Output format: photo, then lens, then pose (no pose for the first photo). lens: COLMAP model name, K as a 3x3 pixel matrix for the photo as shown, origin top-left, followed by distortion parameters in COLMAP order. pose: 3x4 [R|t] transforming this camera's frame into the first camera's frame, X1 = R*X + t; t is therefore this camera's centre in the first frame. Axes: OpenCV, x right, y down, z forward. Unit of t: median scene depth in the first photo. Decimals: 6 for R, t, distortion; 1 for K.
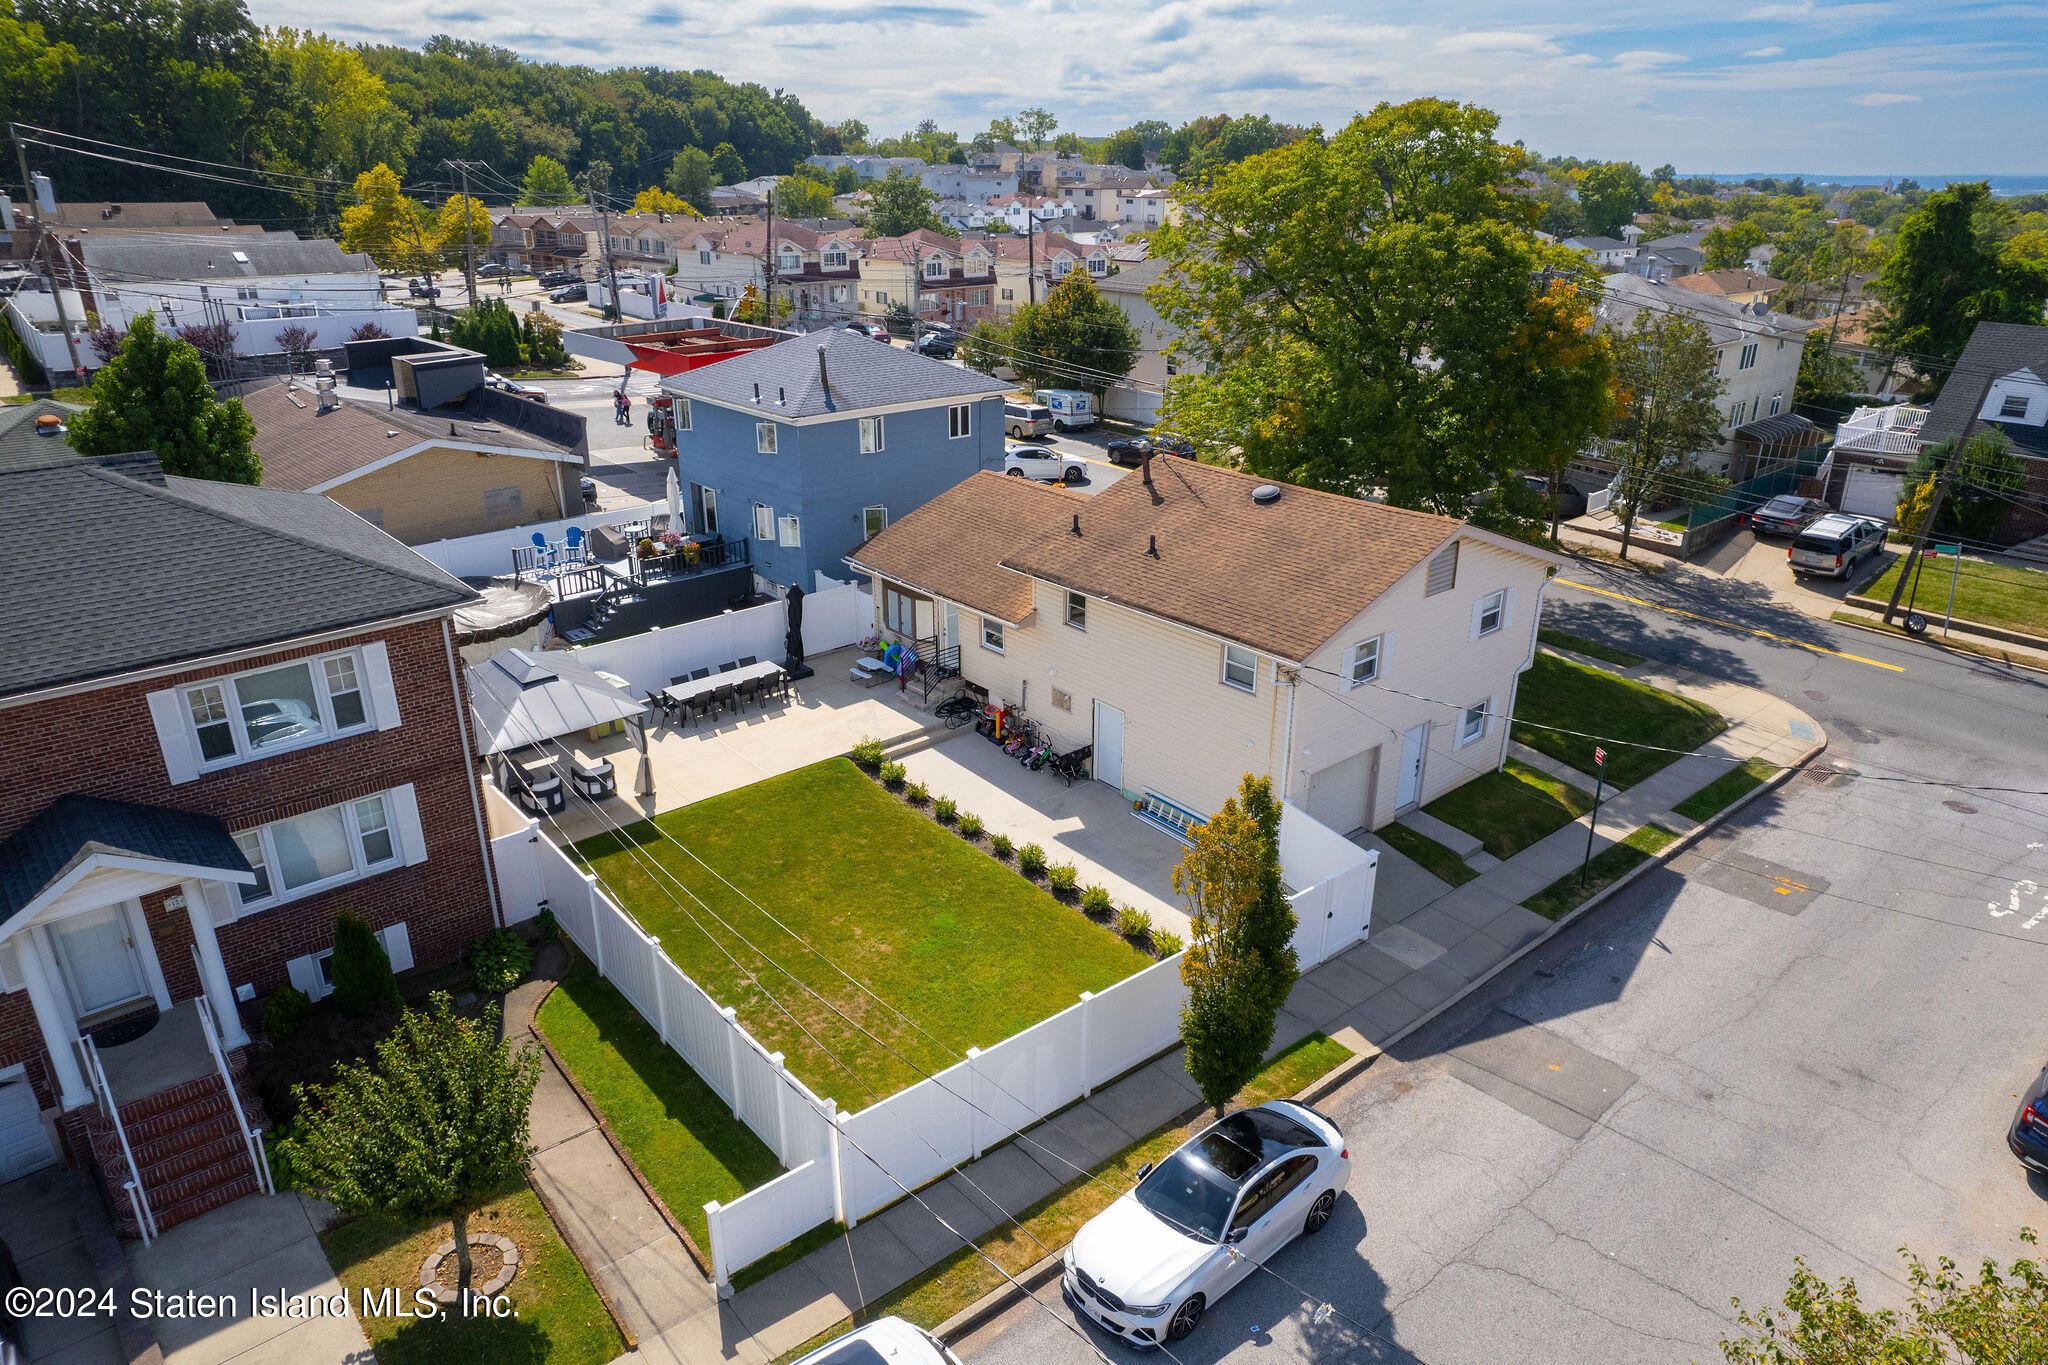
lens RADIAL K [[1312.4, 0, 1030.5], [0, 1312.4, 689.5], [0, 0, 1]] dist [-0.087756, 0.083727]
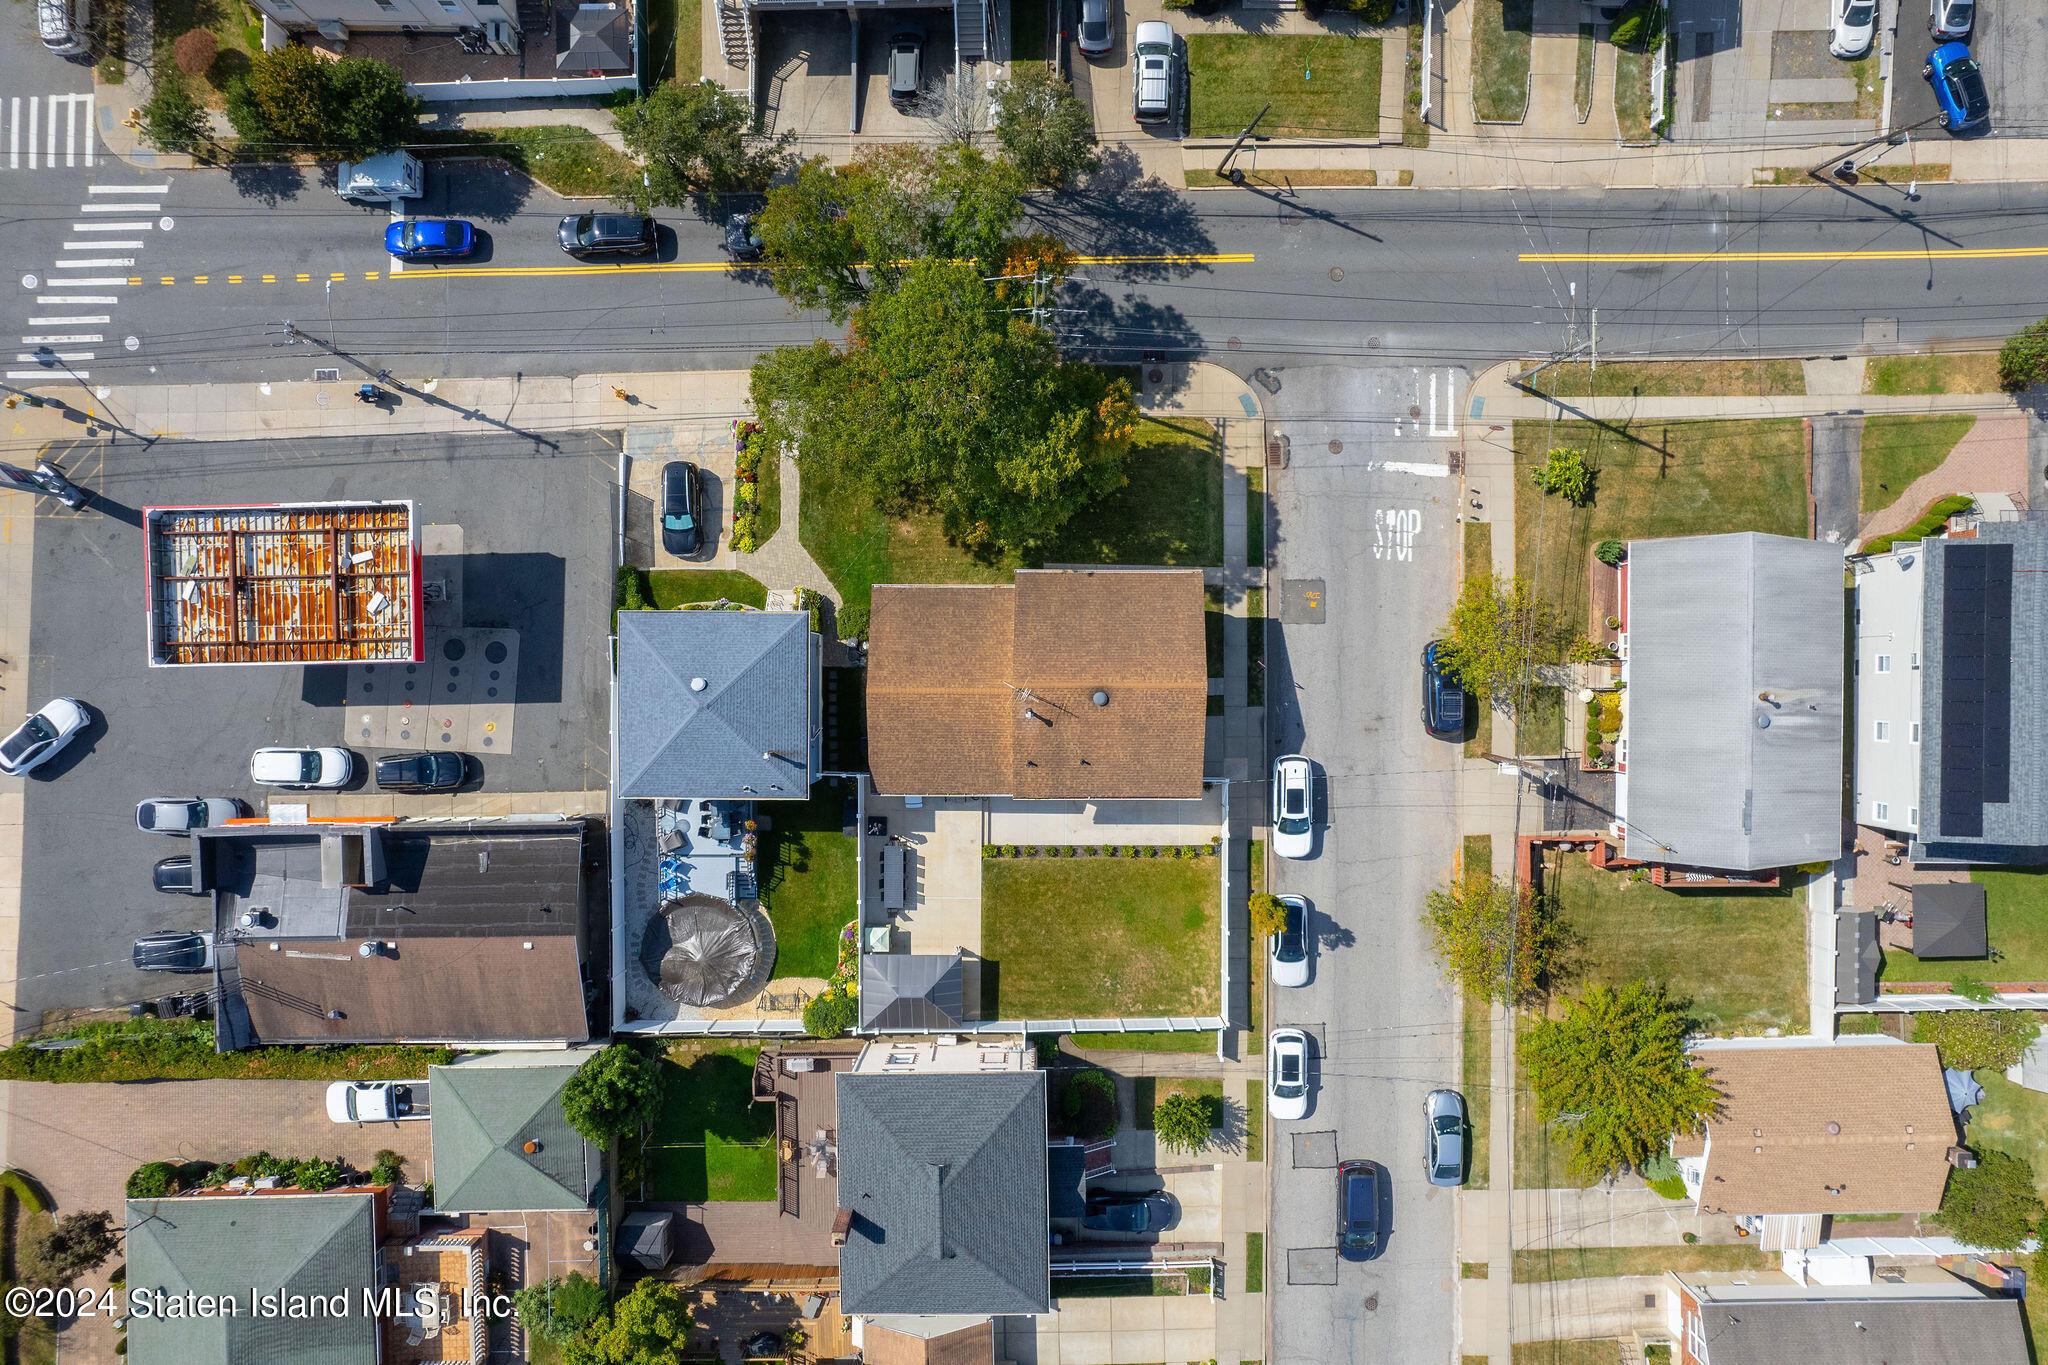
lens RADIAL K [[1312.4, 0, 1030.5], [0, 1312.4, 689.5], [0, 0, 1]] dist [-0.087756, 0.083727]
pose [[0.655289, -0.755259, -0.013459, 0.138870], [0.290067, 0.235141, 0.927669, -1.894349], [-0.697465, -0.611795, 0.373160, 0.326040]]
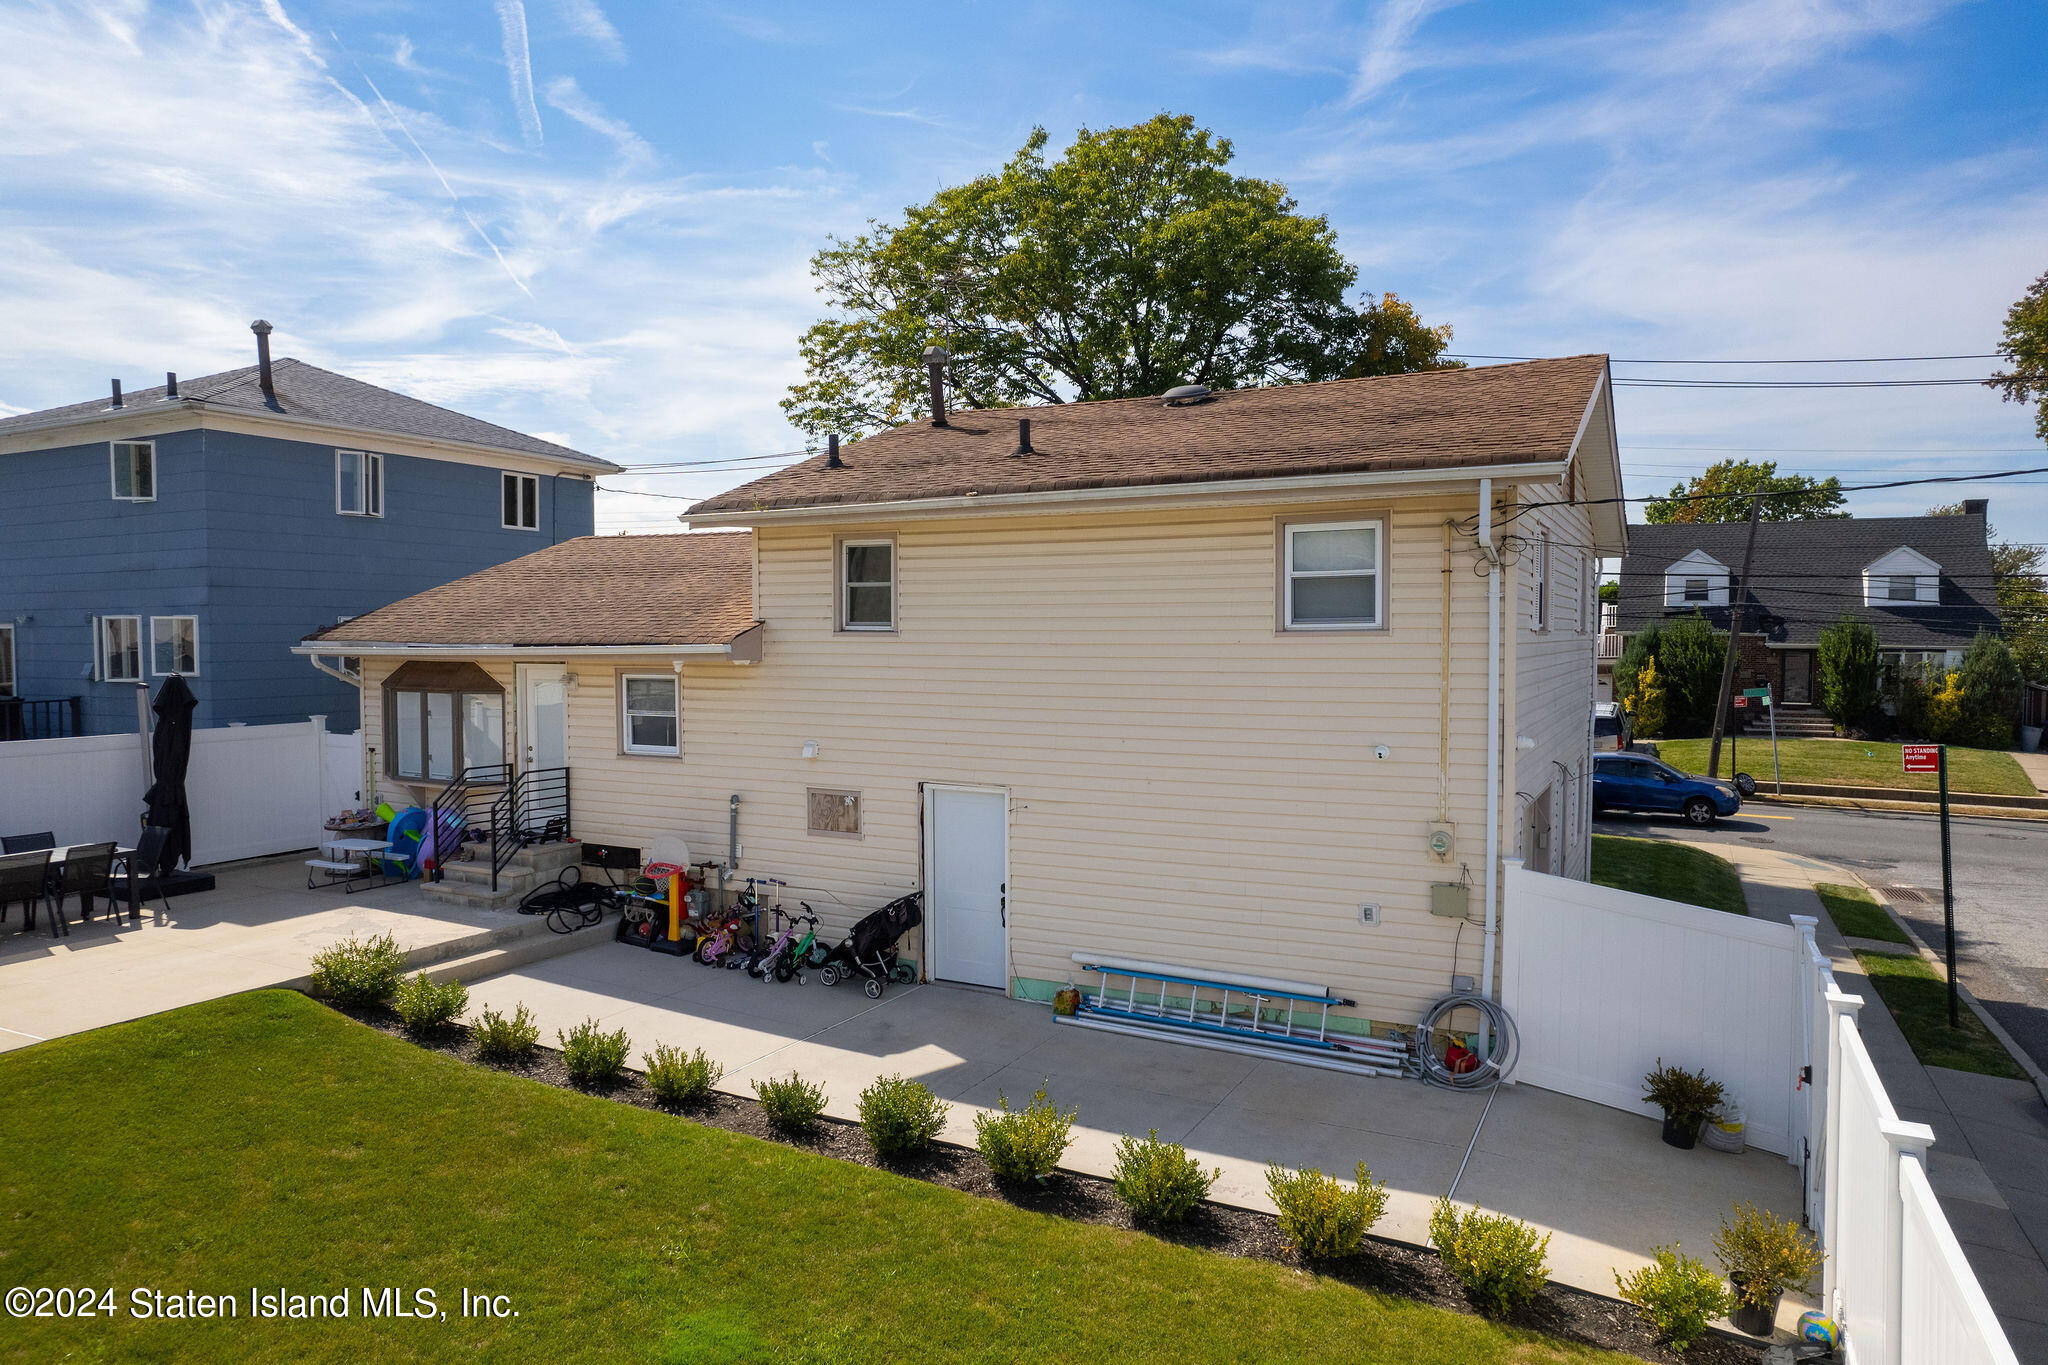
lens RADIAL K [[1312.4, 0, 1030.5], [0, 1312.4, 689.5], [0, 0, 1]] dist [-0.087756, 0.083727]
pose [[0.926445, -0.019430, 0.375928, -0.079133], [0.145780, 0.939256, -0.310718, 0.114084], [-0.347056, 0.342666, 0.873002, 0.557231]]
